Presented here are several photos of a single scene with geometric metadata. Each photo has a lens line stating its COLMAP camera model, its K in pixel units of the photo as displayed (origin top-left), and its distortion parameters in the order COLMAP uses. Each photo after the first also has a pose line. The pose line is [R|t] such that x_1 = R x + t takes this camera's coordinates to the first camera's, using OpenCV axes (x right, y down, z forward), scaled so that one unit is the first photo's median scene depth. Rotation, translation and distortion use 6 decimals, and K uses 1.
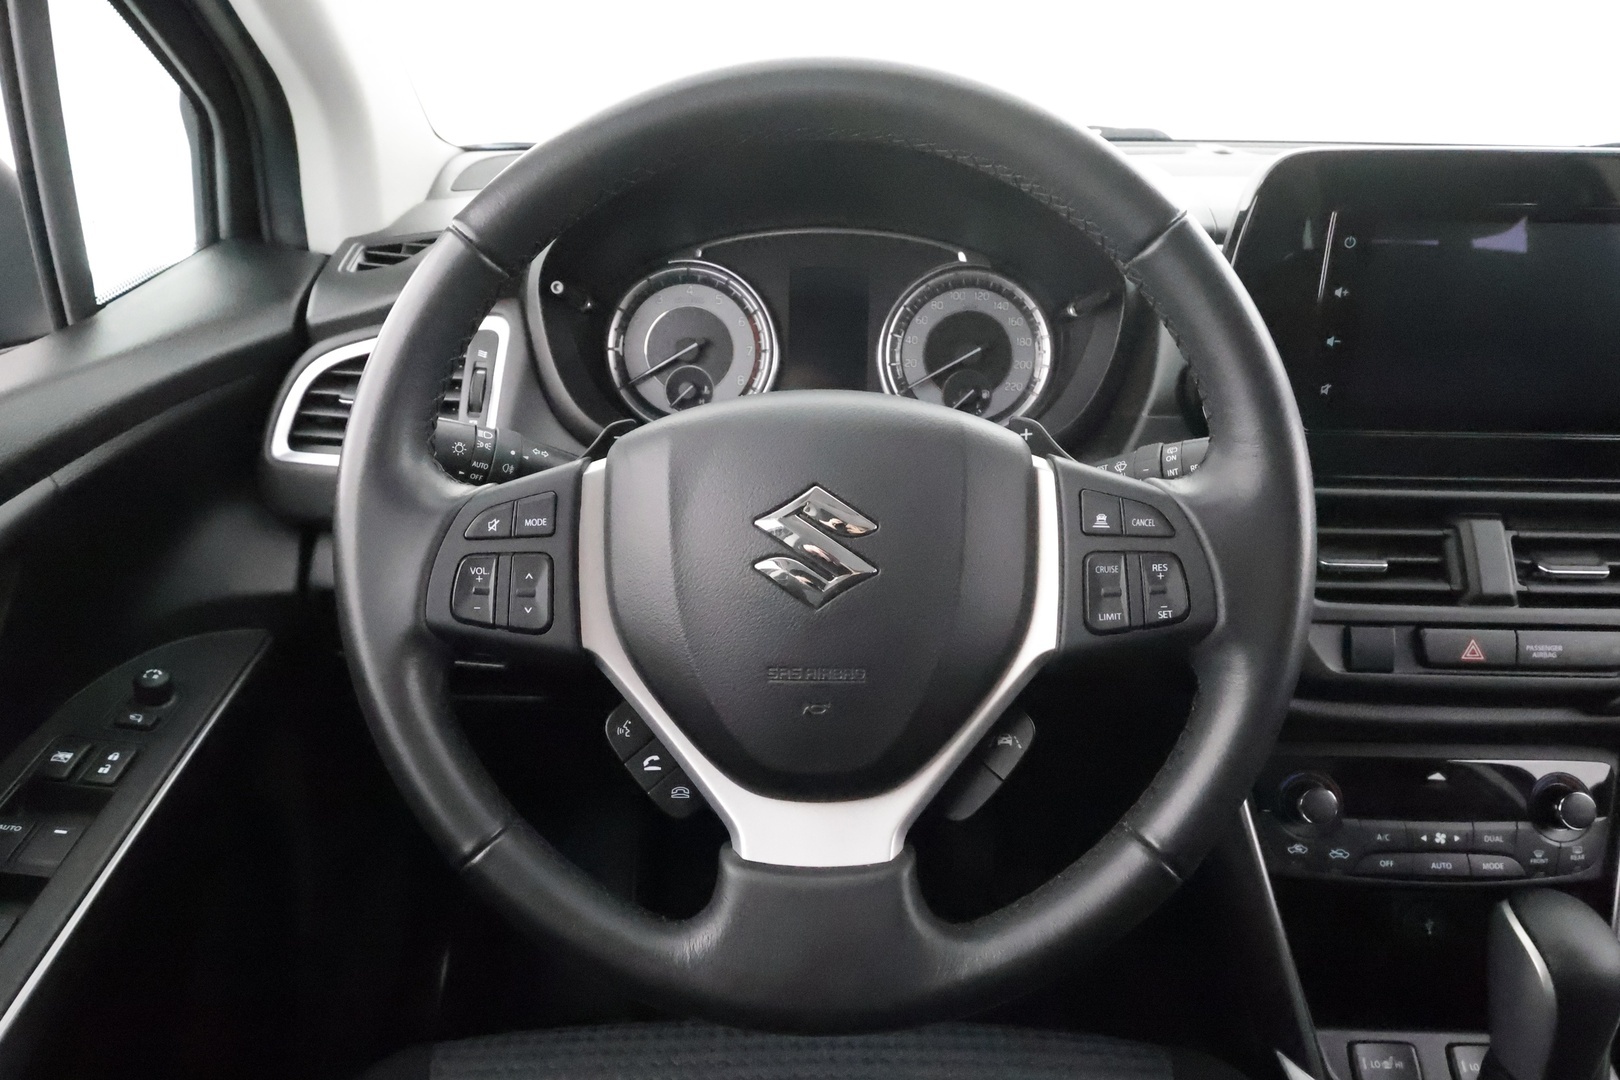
lens RADIAL K [[1124.1, 0, 784.2], [0, 1124.1, 535.0], [0, 0, 1]] dist [0.004885, -0.001951]
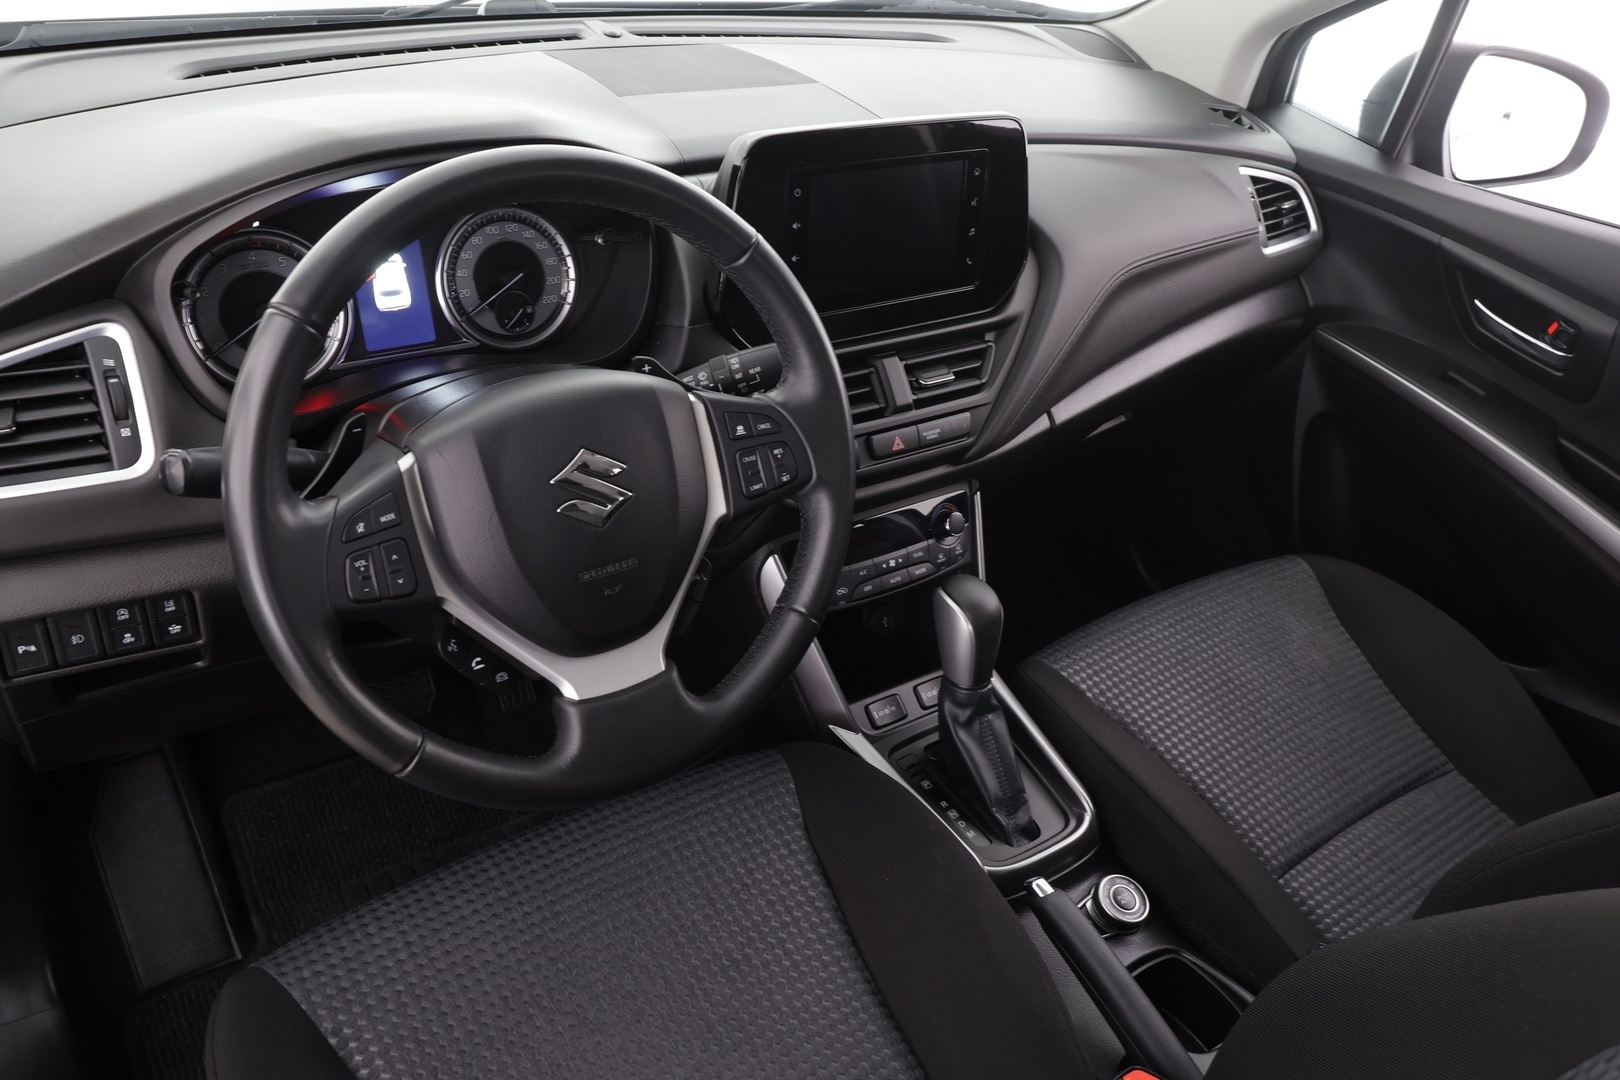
lens RADIAL K [[1437.0, 0, 890.0], [0, 1437.0, 539.5], [0, 0, 1]] dist [0.000505, 0.007761]
pose [[0.768040, -0.256910, 0.586610, -0.595774], [0.146278, 0.962166, 0.229868, -0.226074], [-0.623472, -0.090740, 0.776563, -0.552150]]
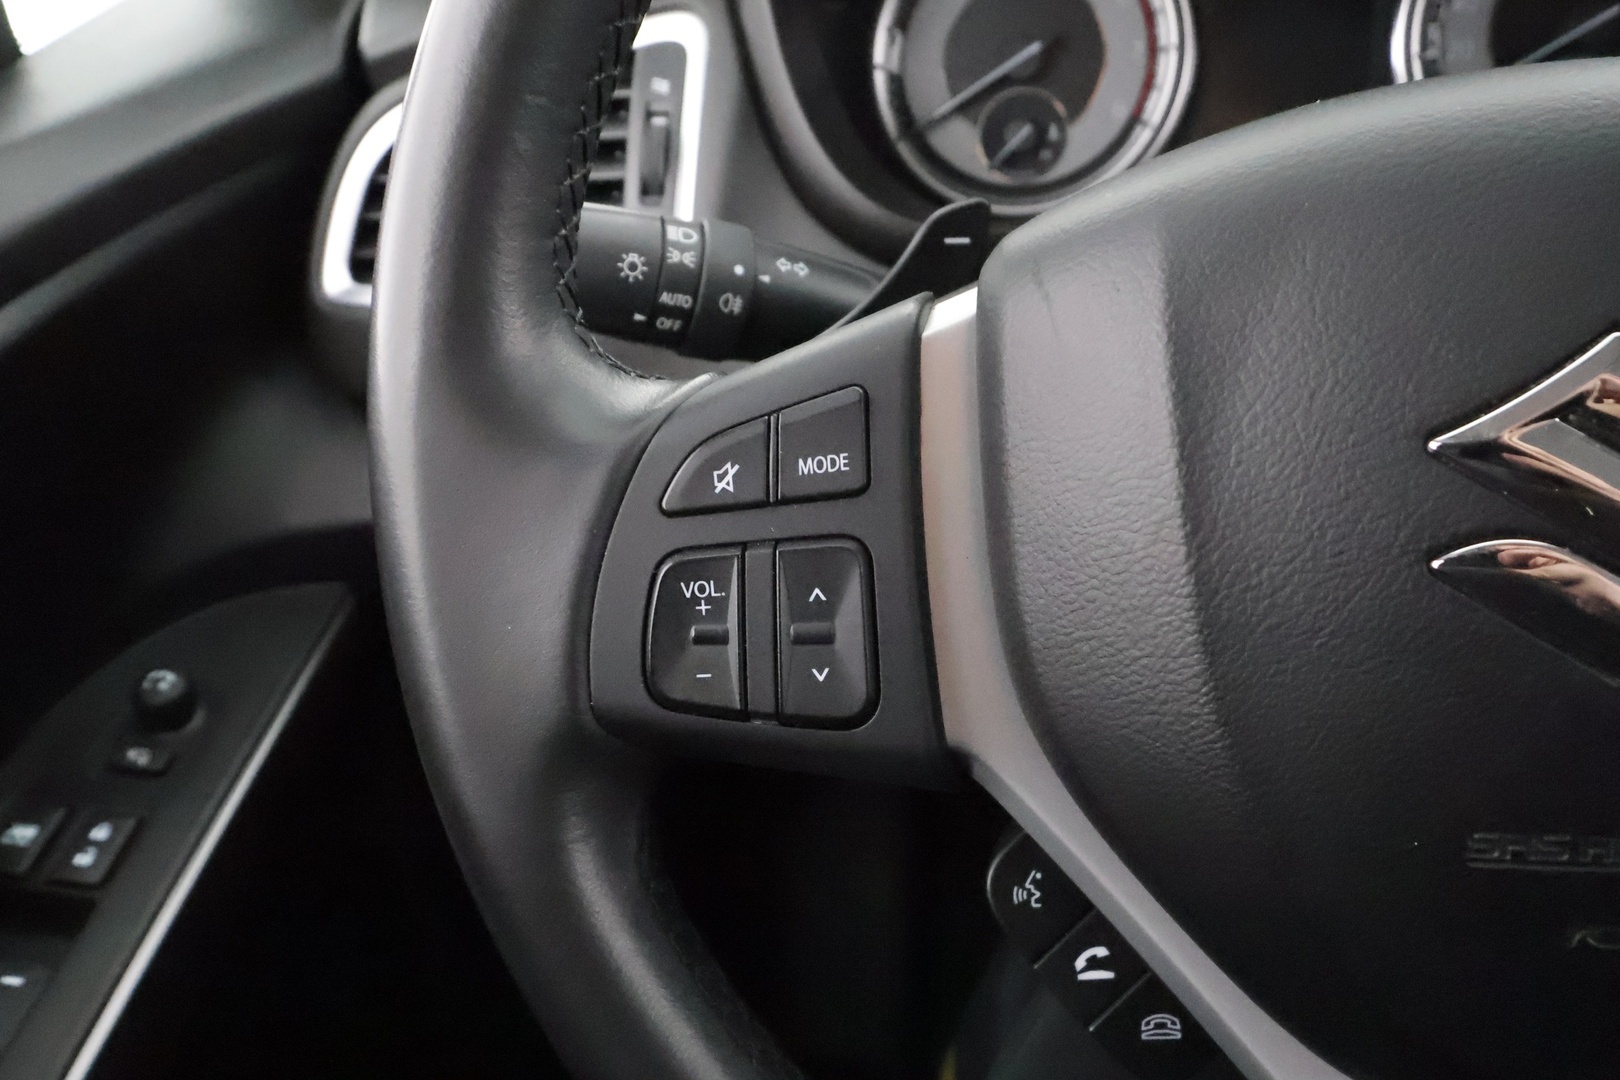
lens RADIAL K [[1437.0, 0, 890.0], [0, 1437.0, 539.5], [0, 0, 1]] dist [0.000505, 0.007761]
pose [[0.993031, -0.033358, -0.113036, -0.105328], [0.049146, 0.988945, 0.139900, -0.044334], [0.107119, -0.144480, 0.983693, 0.362104]]
